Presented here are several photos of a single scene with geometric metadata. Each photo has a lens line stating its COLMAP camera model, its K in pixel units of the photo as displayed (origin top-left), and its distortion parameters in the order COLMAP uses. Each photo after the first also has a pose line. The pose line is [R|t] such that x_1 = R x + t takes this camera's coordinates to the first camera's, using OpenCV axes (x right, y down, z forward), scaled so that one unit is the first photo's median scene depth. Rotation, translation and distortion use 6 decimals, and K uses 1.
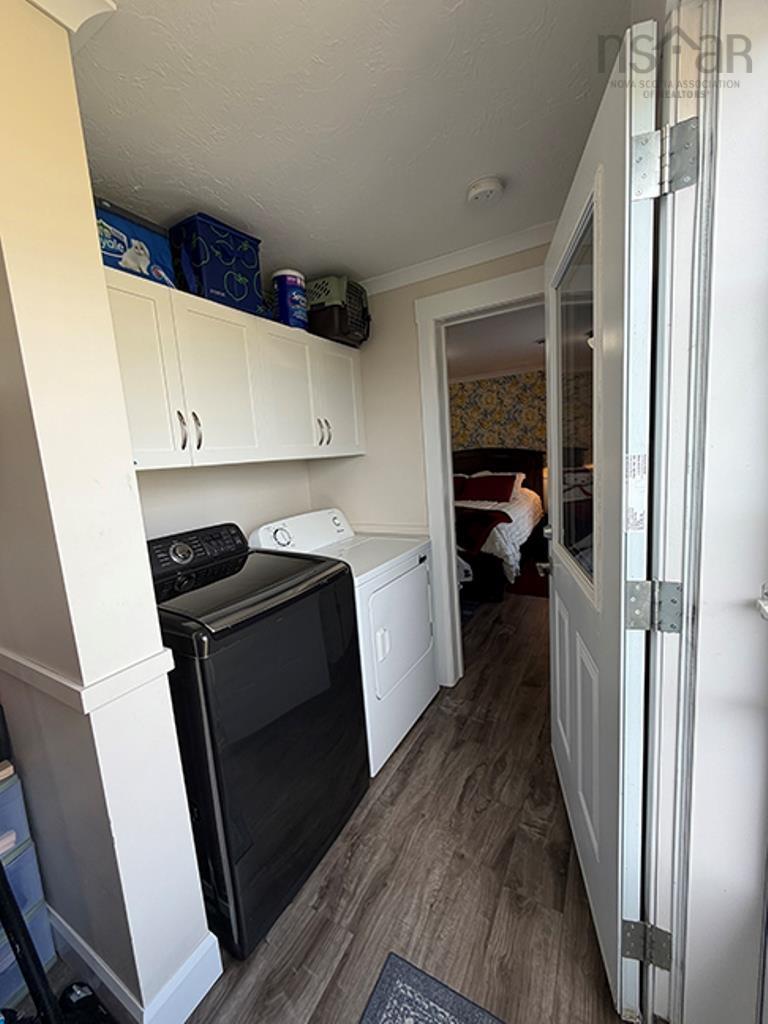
lens RADIAL K [[410.0, 0, 380.1], [0, 410.0, 508.6], [0, 0, 1]] dist [0.000148, -0.000016]
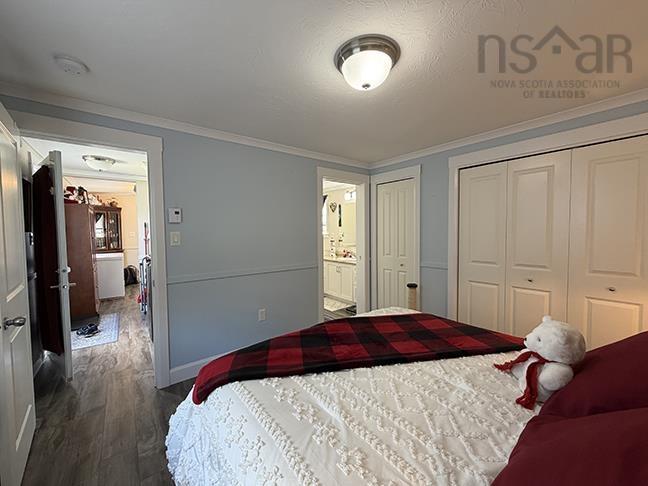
lens RADIAL K [[257.1, 0, 323.7], [0, 257.1, 244.0], [0, 0, 1]] dist [-0.004326, -0.000184]
pose [[-0.374415, 0.117589, -0.919775, 0.364311], [-0.094823, 0.981871, 0.164127, -0.138548], [0.922400, 0.148668, -0.356478, 0.874822]]
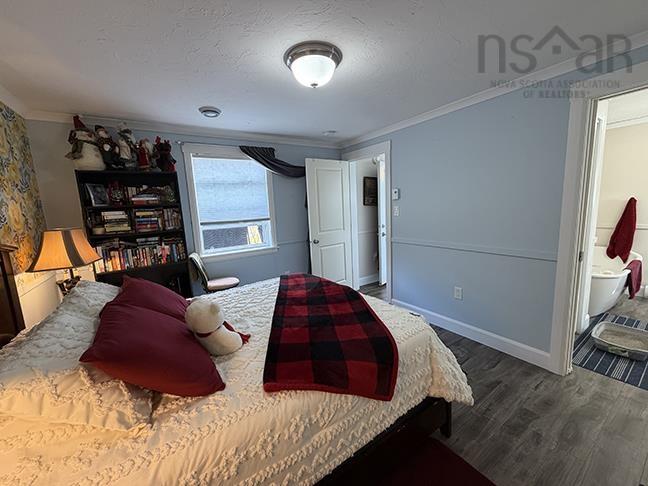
lens RADIAL K [[257.1, 0, 323.7], [0, 257.1, 244.0], [0, 0, 1]] dist [-0.004326, -0.000184]
pose [[-0.885804, 0.043950, 0.461974, -0.073564], [0.172017, 0.955684, 0.238911, -0.153424], [-0.431001, 0.291096, -0.854108, 1.111651]]
